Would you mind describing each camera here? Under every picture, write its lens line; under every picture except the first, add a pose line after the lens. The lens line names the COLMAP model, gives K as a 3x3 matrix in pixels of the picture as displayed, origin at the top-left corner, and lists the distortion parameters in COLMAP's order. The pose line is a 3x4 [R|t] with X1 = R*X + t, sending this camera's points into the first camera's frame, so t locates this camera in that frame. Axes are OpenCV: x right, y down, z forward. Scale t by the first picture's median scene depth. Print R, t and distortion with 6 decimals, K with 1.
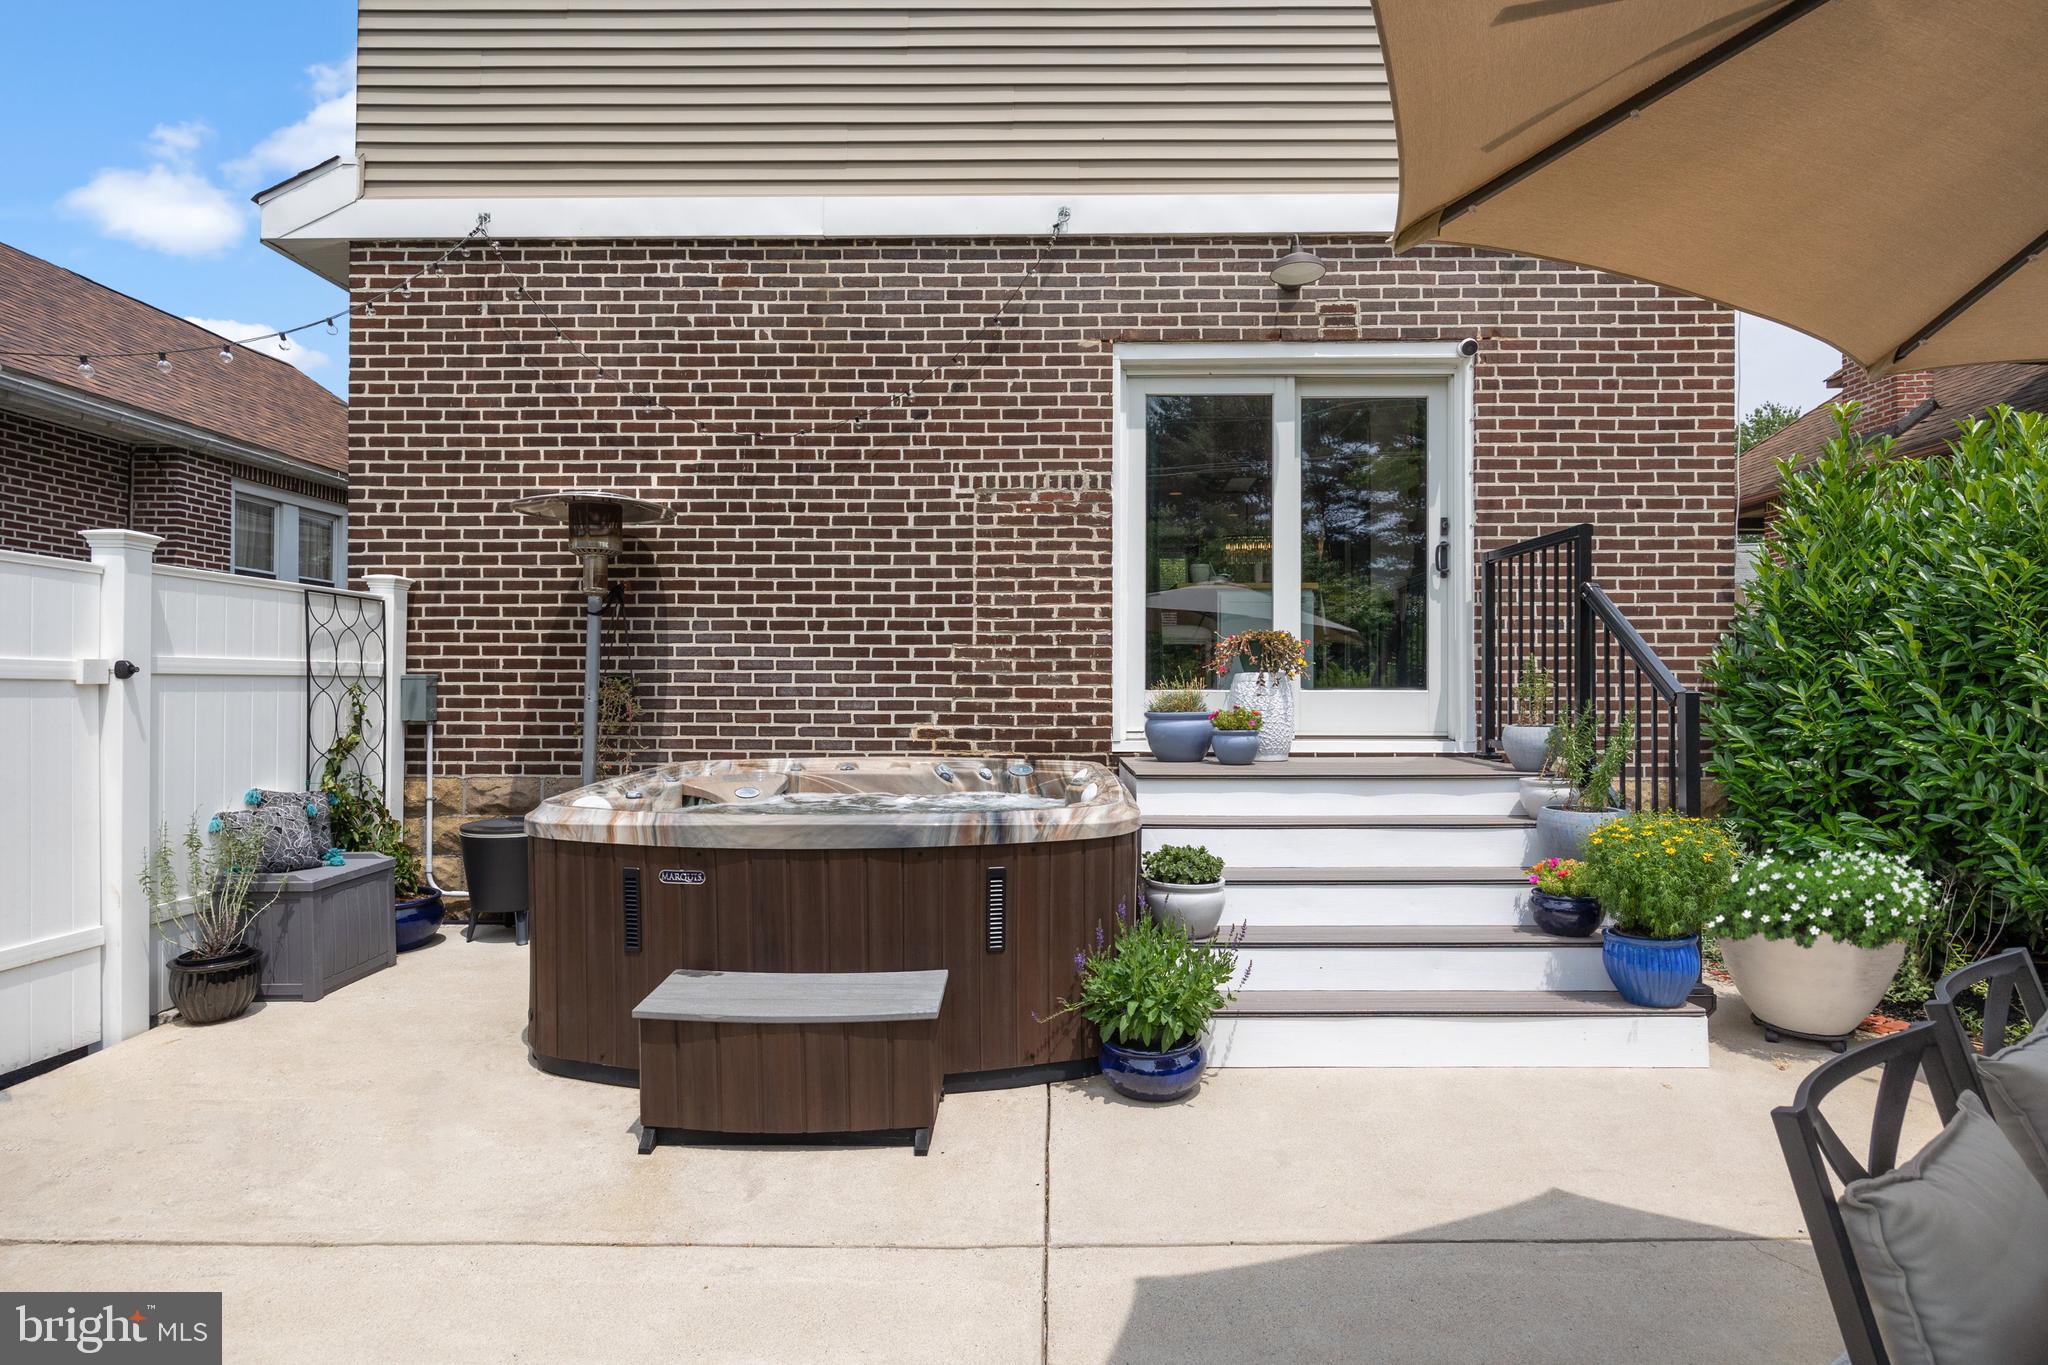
lens RADIAL K [[1000.7, 0, 1066.9], [0, 1000.7, 679.7], [0, 0, 1]] dist [0.008536, 0.000184]
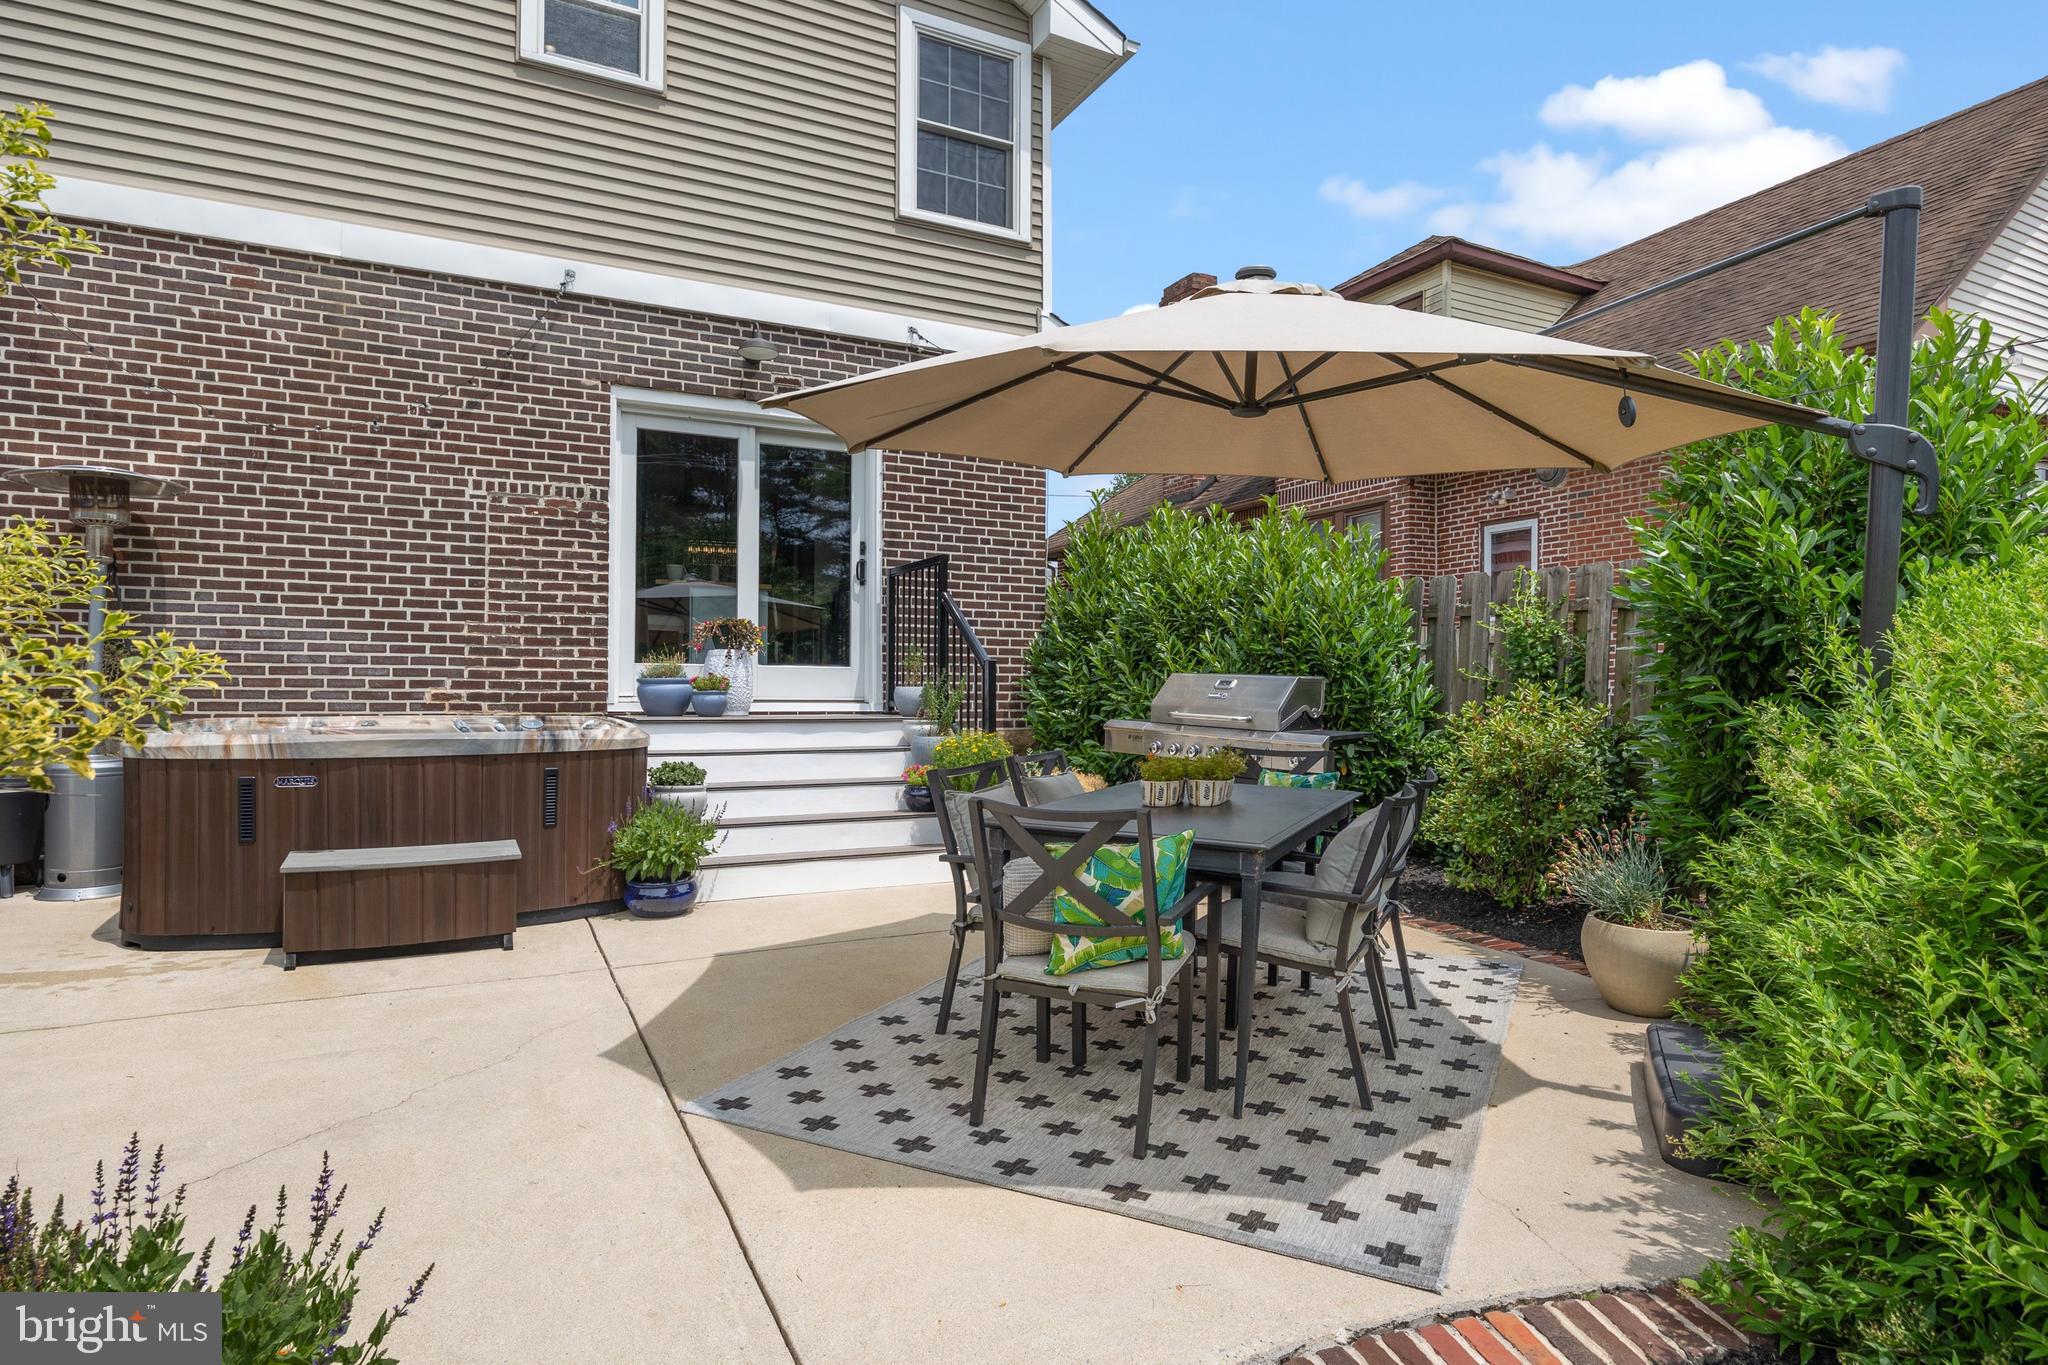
lens RADIAL K [[1020.7, 0, 985.4], [0, 1020.7, 682.0], [0, 0, 1]] dist [-0.005105, -0.001082]
pose [[0.899028, 0.007009, 0.437834, -0.088527], [-0.006026, 0.999975, -0.003635, 0.036908], [-0.437849, 0.000629, 0.899048, -0.350197]]
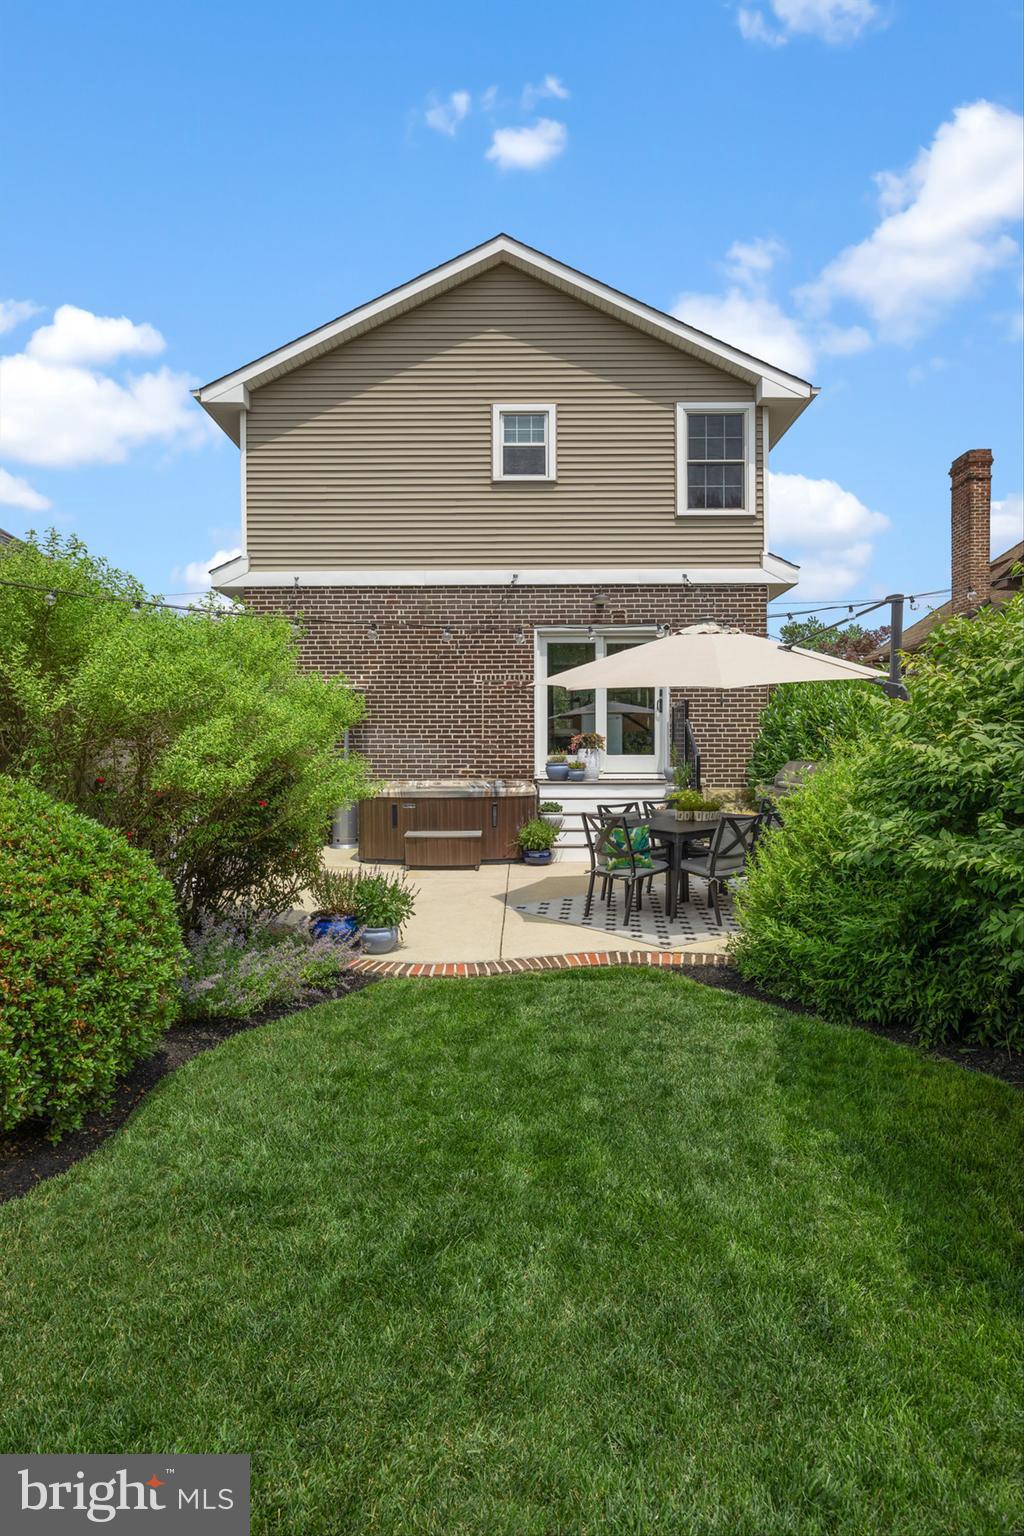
lens RADIAL K [[750.6, 0, 541.3], [0, 750.6, 760.6], [0, 0, 1]] dist [0.008536, 0.000184]
pose [[0.999874, -0.004506, 0.015249, 0.032962], [0.004318, 0.999915, 0.012317, -0.000512], [-0.015303, -0.012250, 0.999808, -1.002871]]
